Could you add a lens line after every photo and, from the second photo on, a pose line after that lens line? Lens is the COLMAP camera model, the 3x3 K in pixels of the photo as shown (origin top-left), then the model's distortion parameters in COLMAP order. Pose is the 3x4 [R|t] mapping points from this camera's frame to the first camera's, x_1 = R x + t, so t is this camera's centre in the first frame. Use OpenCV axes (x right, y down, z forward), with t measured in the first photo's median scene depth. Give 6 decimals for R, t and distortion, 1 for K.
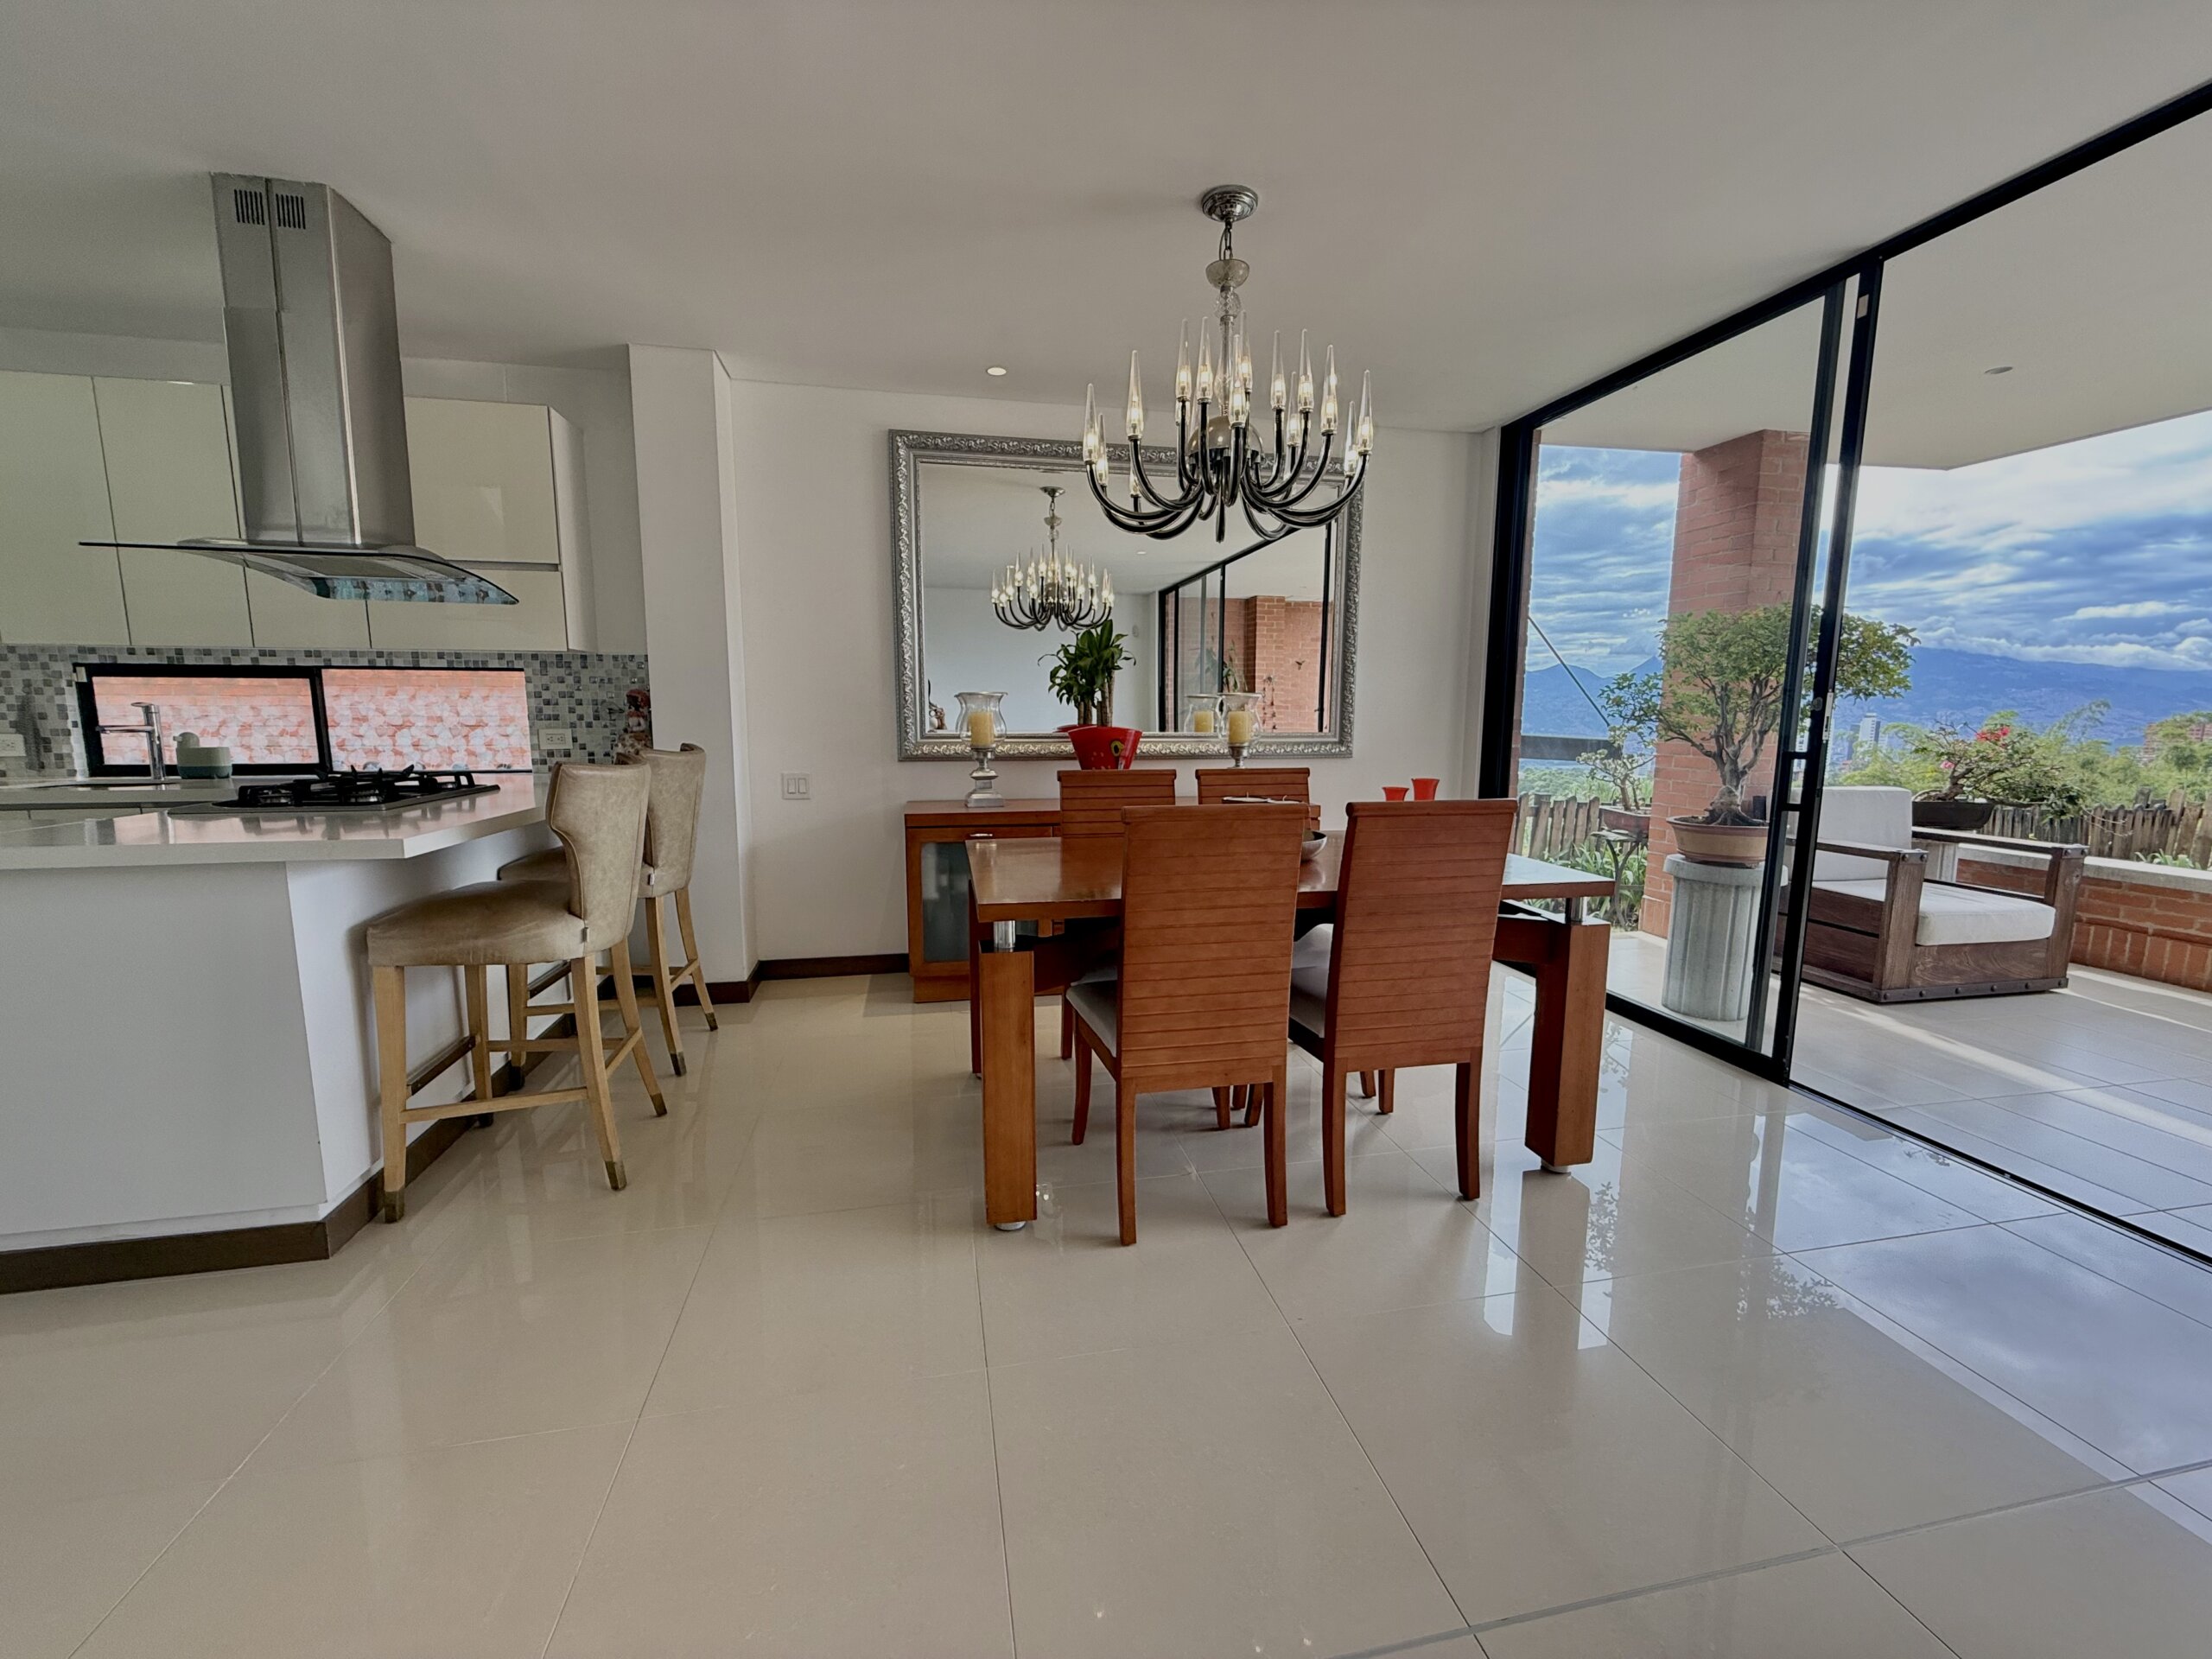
lens RADIAL K [[884.4, 0, 1103.8], [0, 884.4, 831.3], [0, 0, 1]] dist [-0.000352, 0.000324]
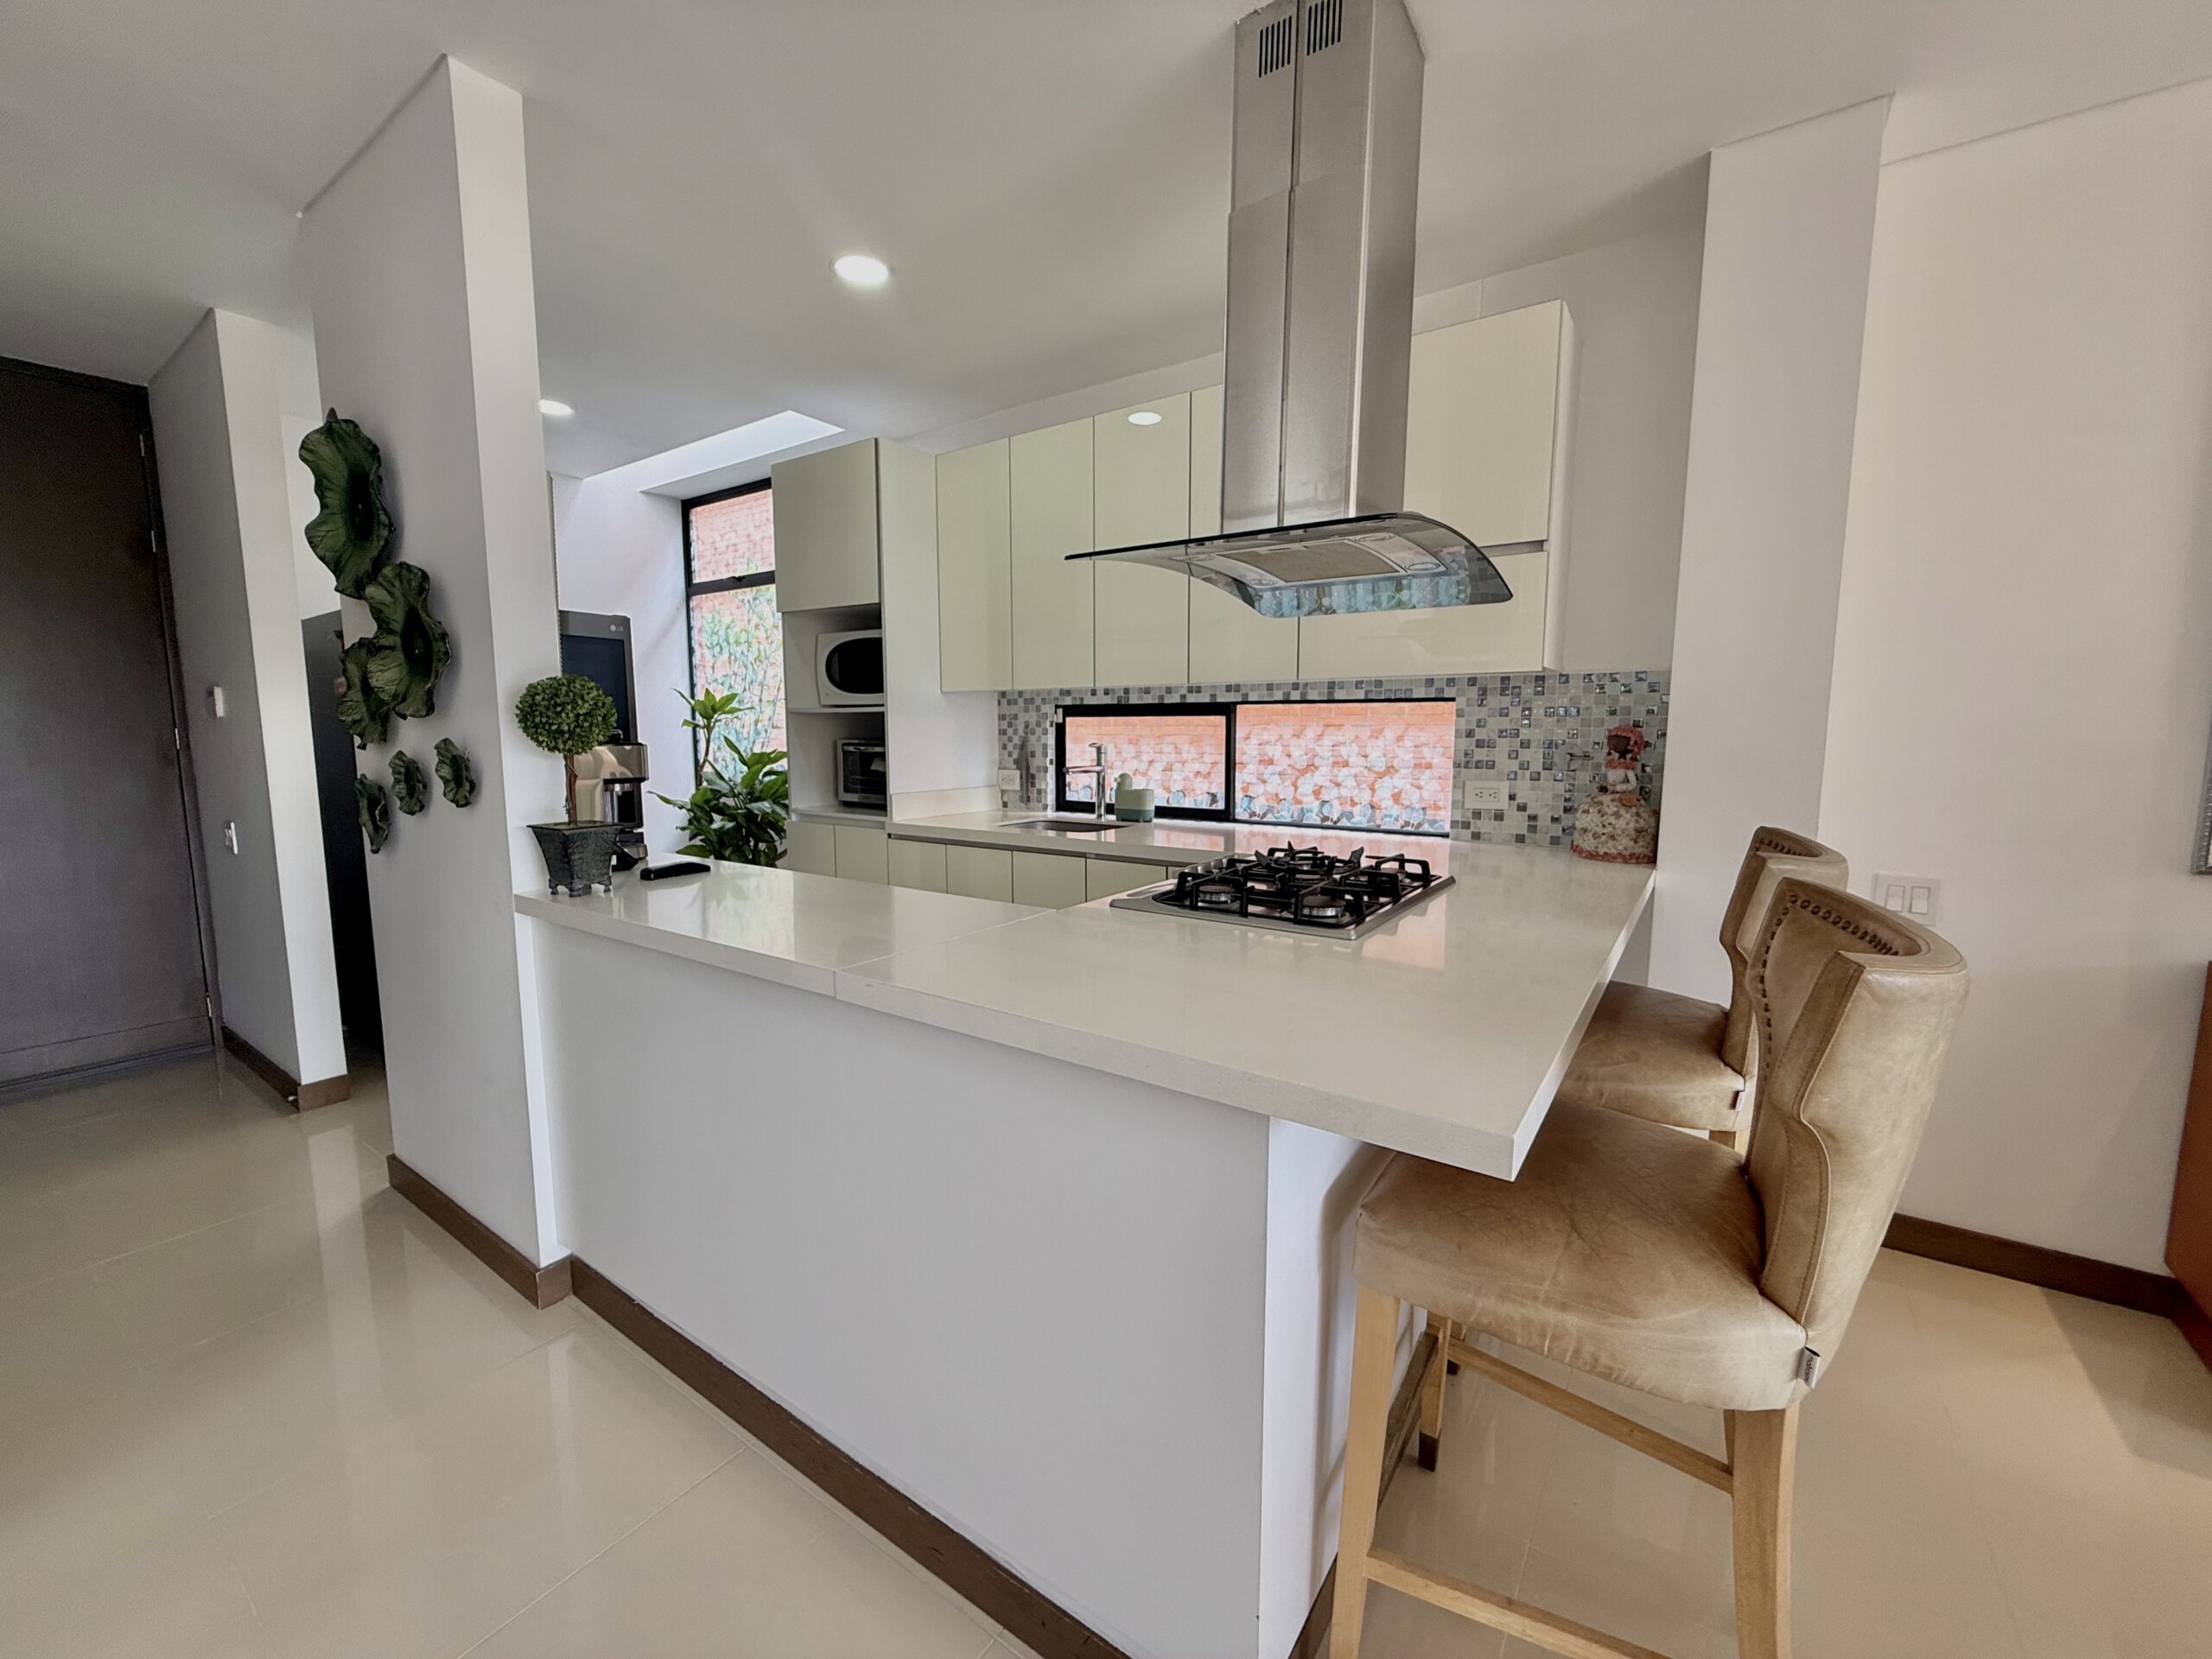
lens RADIAL K [[884.4, 0, 1103.8], [0, 884.4, 831.3], [0, 0, 1]] dist [-0.000352, 0.000324]
pose [[0.690921, 0.080036, -0.718486, -0.339964], [-0.093451, 0.995402, 0.021017, -0.065478], [0.716865, 0.052621, 0.695224, 0.302652]]
